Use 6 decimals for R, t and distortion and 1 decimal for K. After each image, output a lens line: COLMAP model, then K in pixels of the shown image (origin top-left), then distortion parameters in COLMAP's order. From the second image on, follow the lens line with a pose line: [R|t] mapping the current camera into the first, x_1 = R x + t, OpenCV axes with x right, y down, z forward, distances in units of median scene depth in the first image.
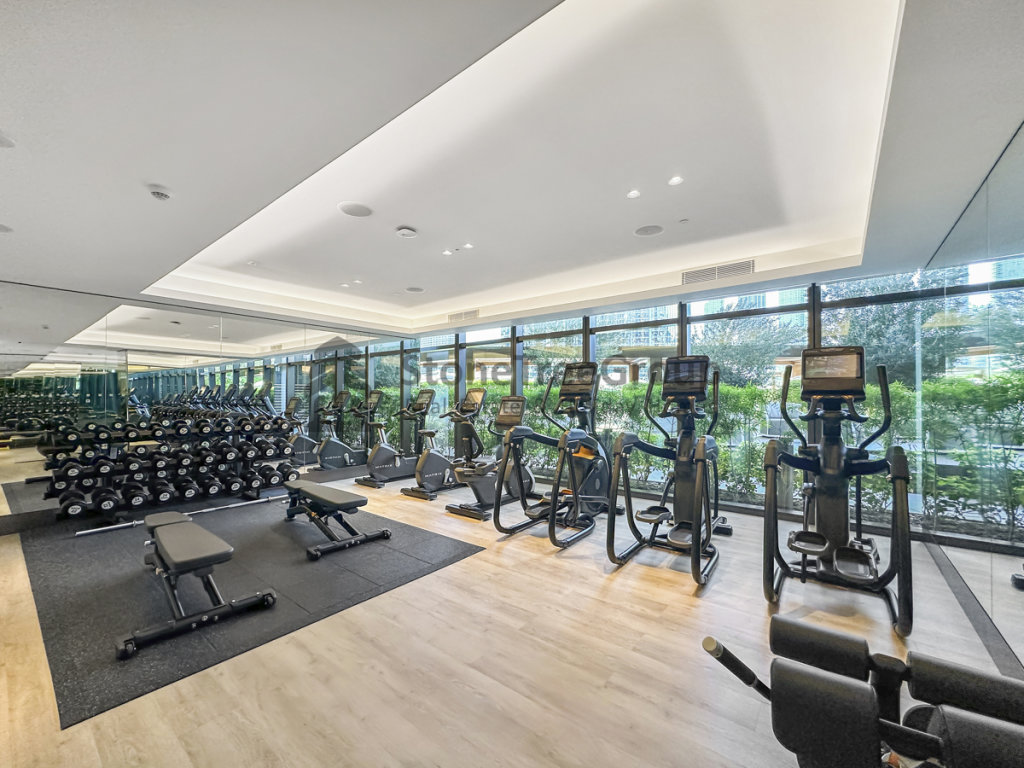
lens RADIAL K [[414.5, 0, 513.8], [0, 414.5, 390.2], [0, 0, 1]] dist [0.000237, 0.000347]
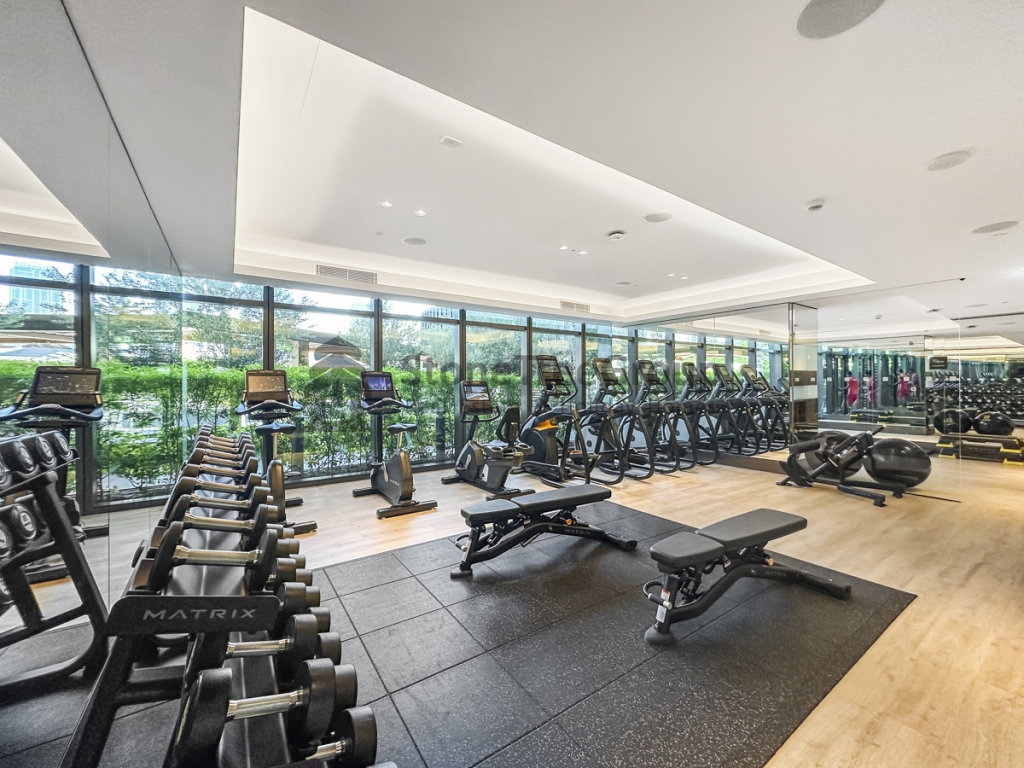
lens RADIAL K [[414.5, 0, 511.9], [0, 414.5, 387.7], [0, 0, 1]] dist [0.000237, 0.000347]
pose [[0.305040, 0.002699, 0.952336, -1.024145], [-0.011774, 0.999930, 0.000937, 0.032065], [-0.952267, -0.011498, 0.305050, 0.675455]]
